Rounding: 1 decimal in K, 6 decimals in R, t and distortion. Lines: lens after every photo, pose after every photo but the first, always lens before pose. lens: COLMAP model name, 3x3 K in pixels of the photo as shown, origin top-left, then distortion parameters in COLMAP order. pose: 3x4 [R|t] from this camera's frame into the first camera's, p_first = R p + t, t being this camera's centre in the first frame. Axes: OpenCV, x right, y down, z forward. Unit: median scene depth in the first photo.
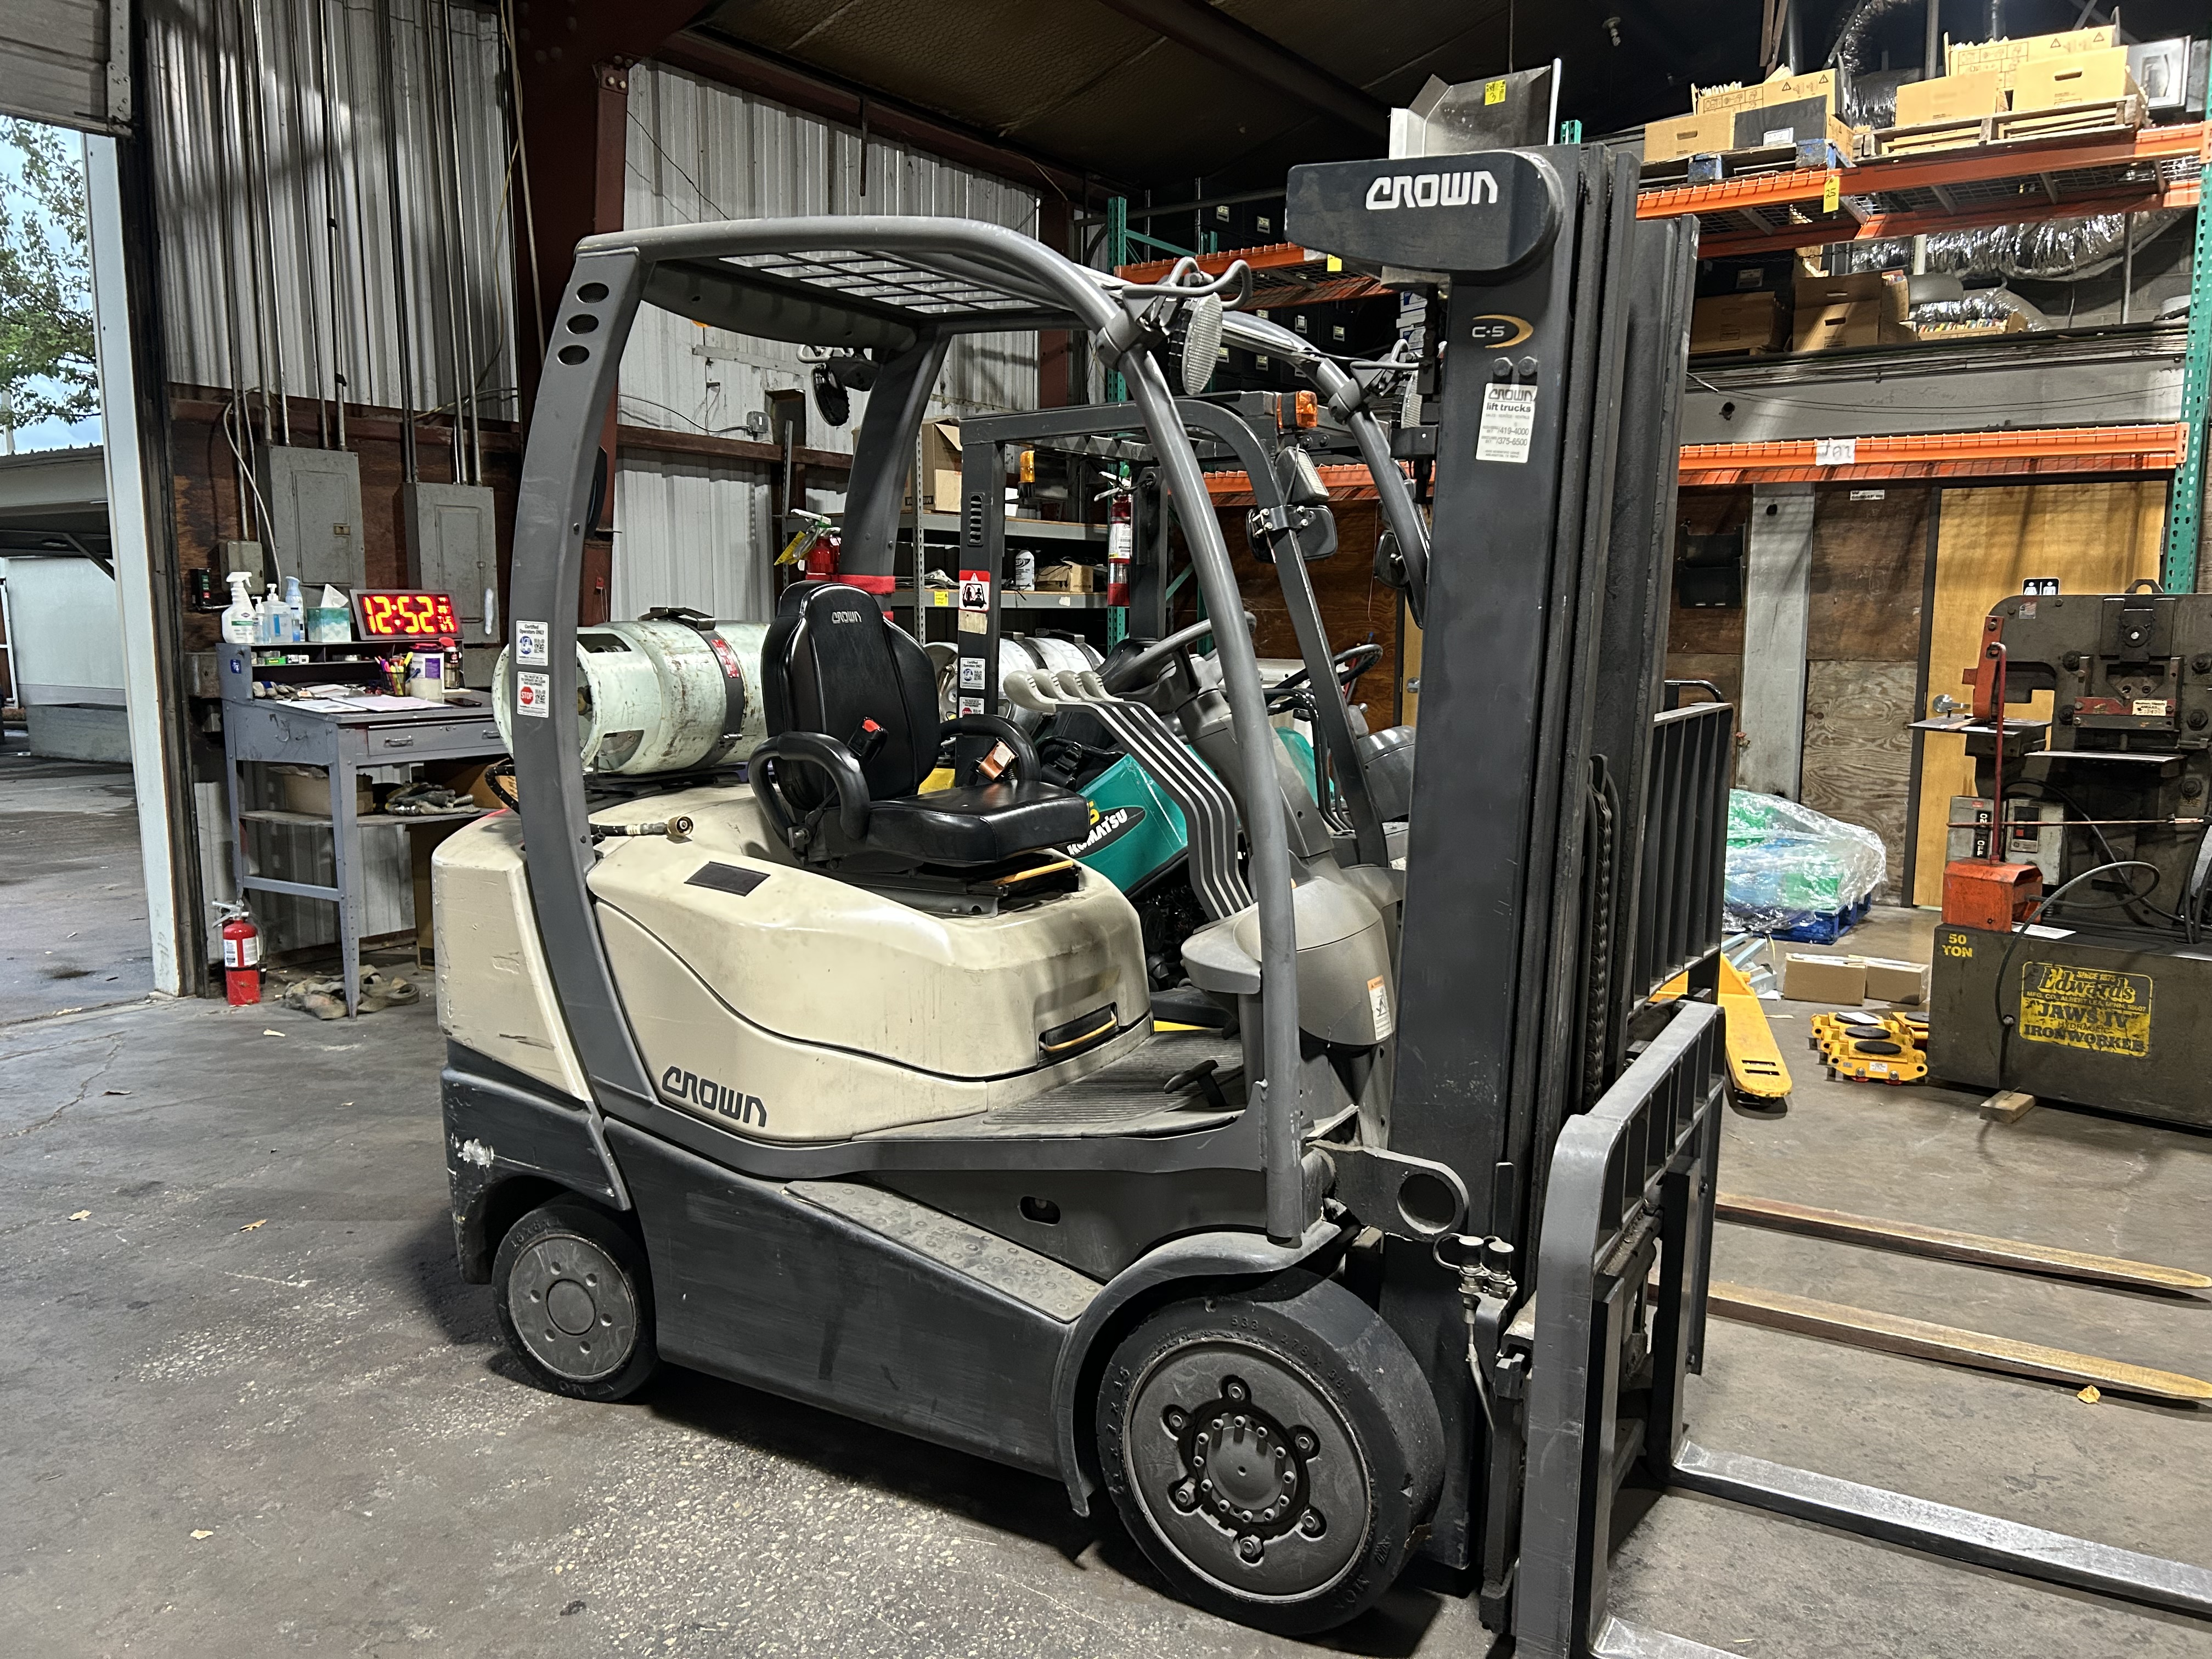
lens RADIAL K [[1652.6, 0, 1107.1], [0, 1652.6, 835.7], [0, 0, 1]] dist [0.051844, -0.063733]
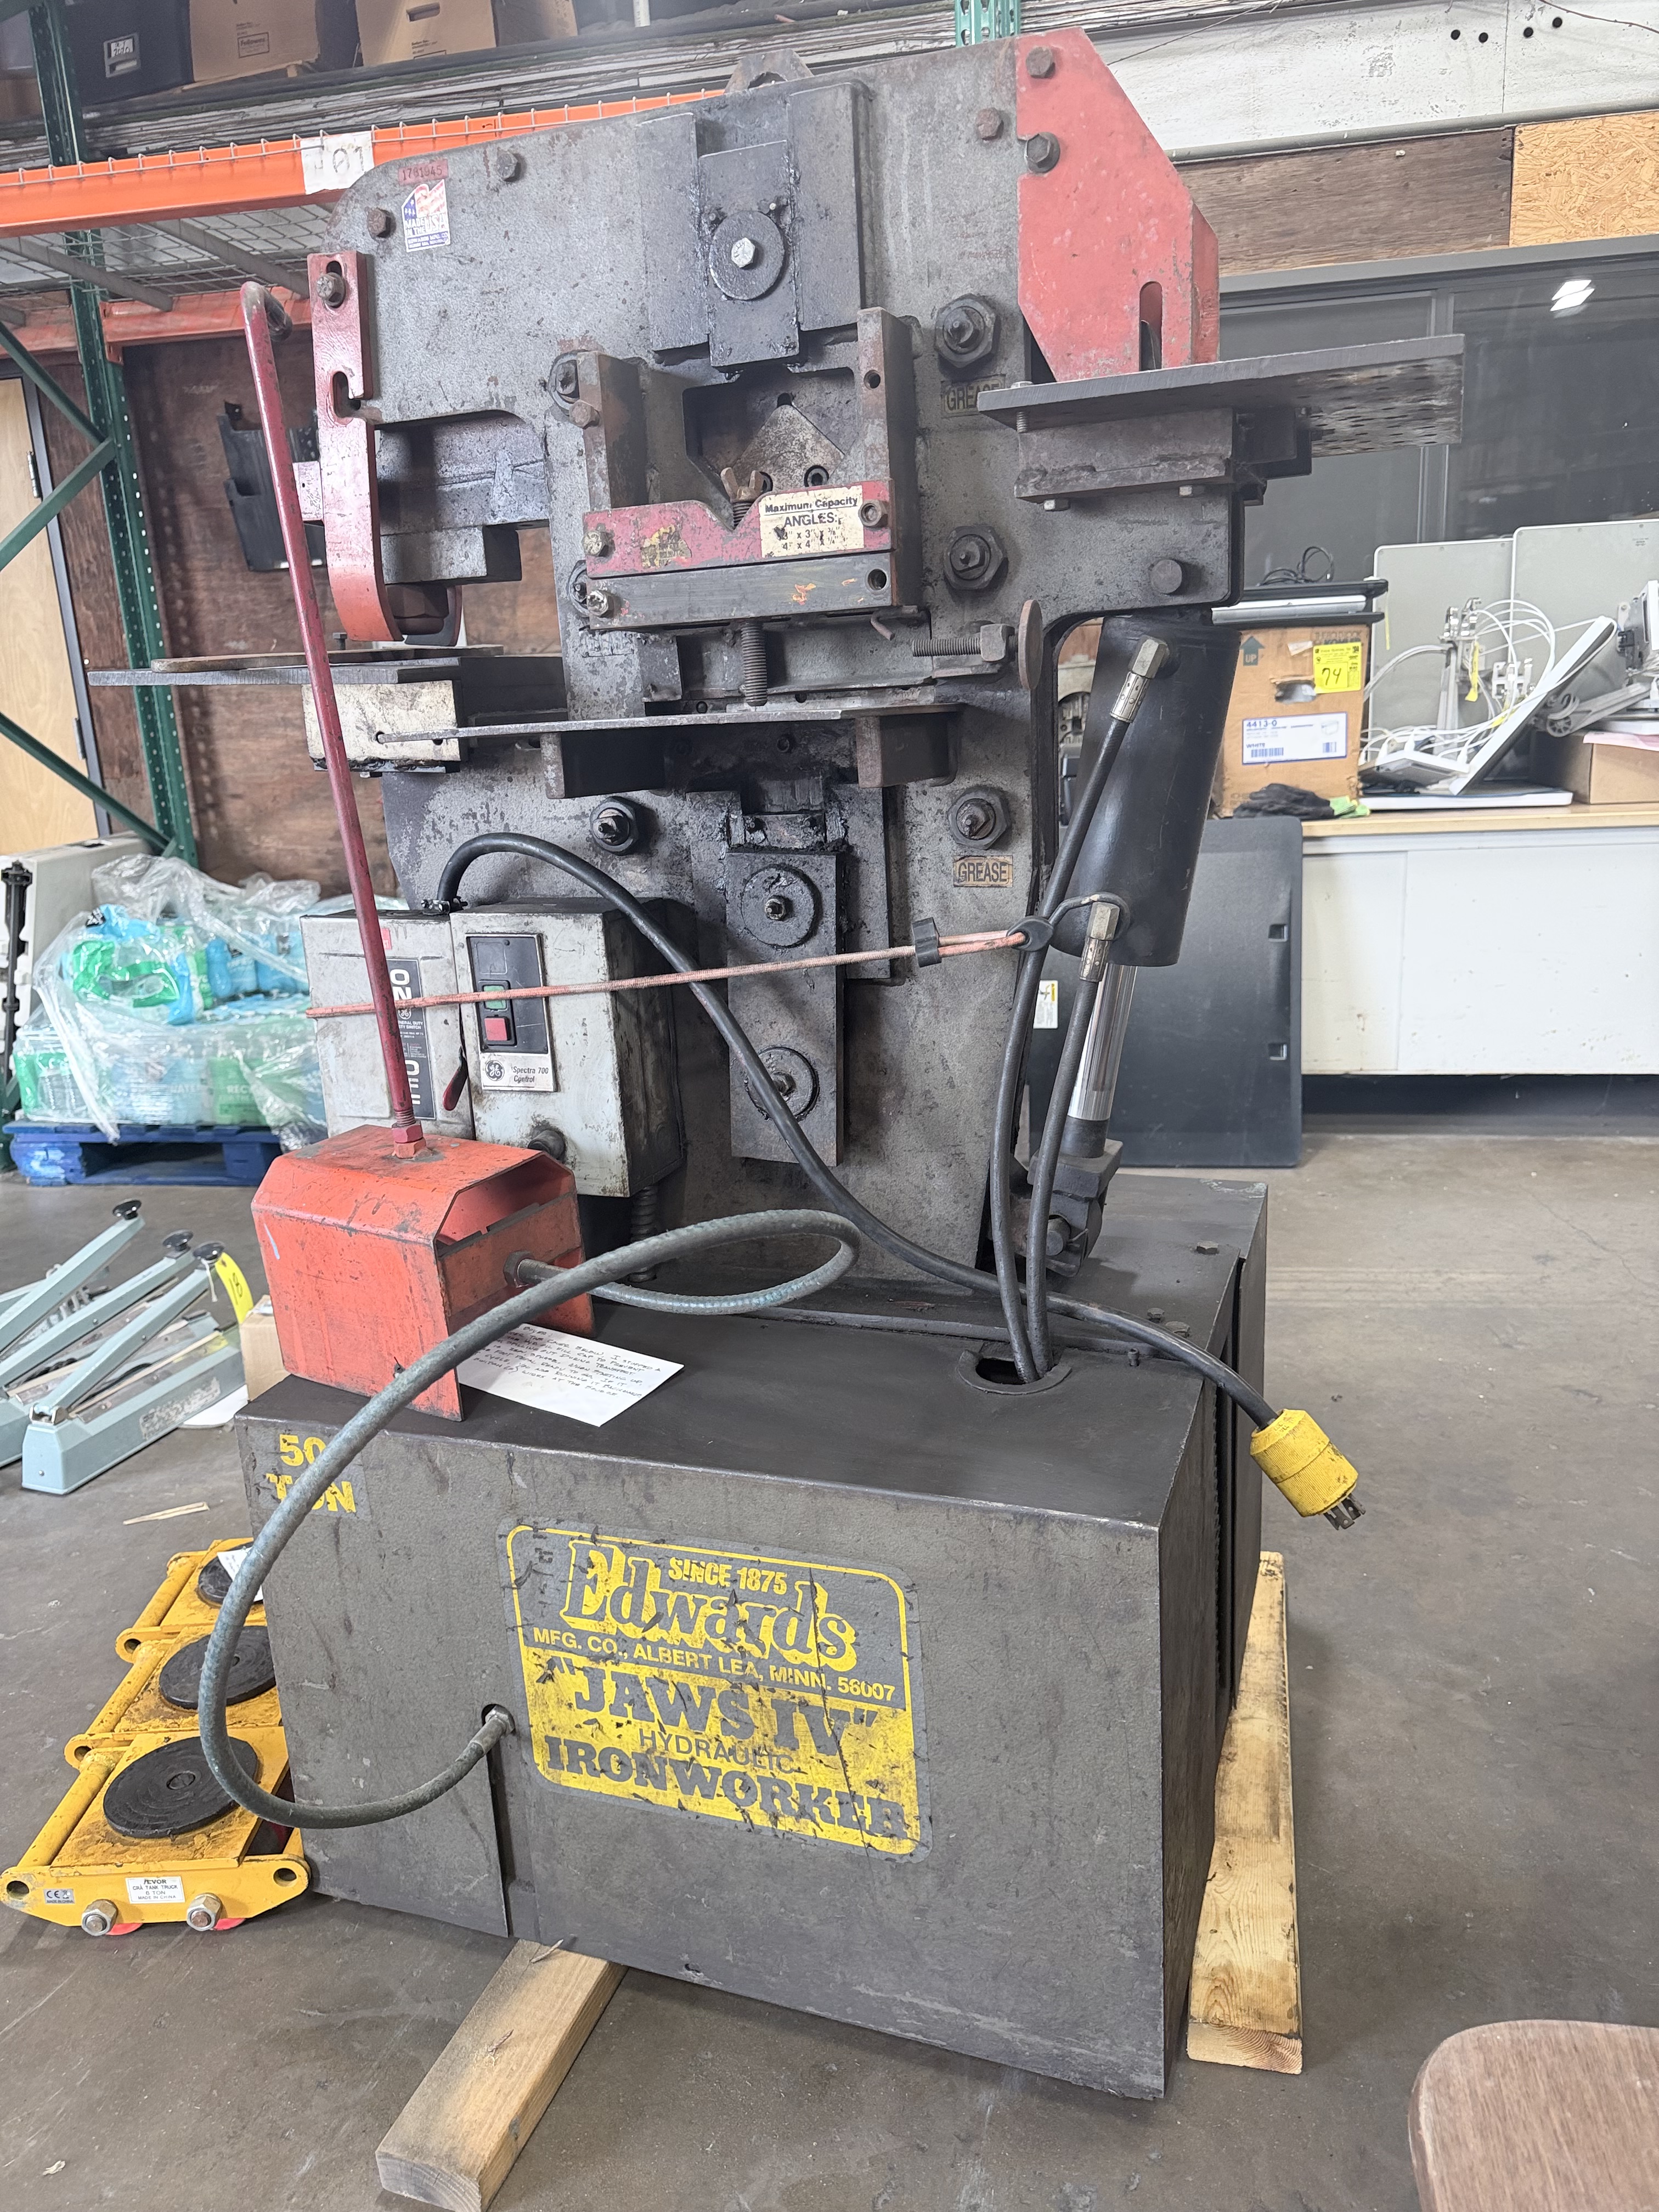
lens RADIAL K [[1563.6, 0, 831.8], [0, 1563.6, 1098.2], [0, 0, 1]] dist [0.020960, -0.014989]
pose [[0.910886, -0.146881, 0.385632, 0.515077], [0.106692, 0.986561, 0.123754, -0.017780], [-0.398627, -0.071582, 0.914316, 0.761802]]
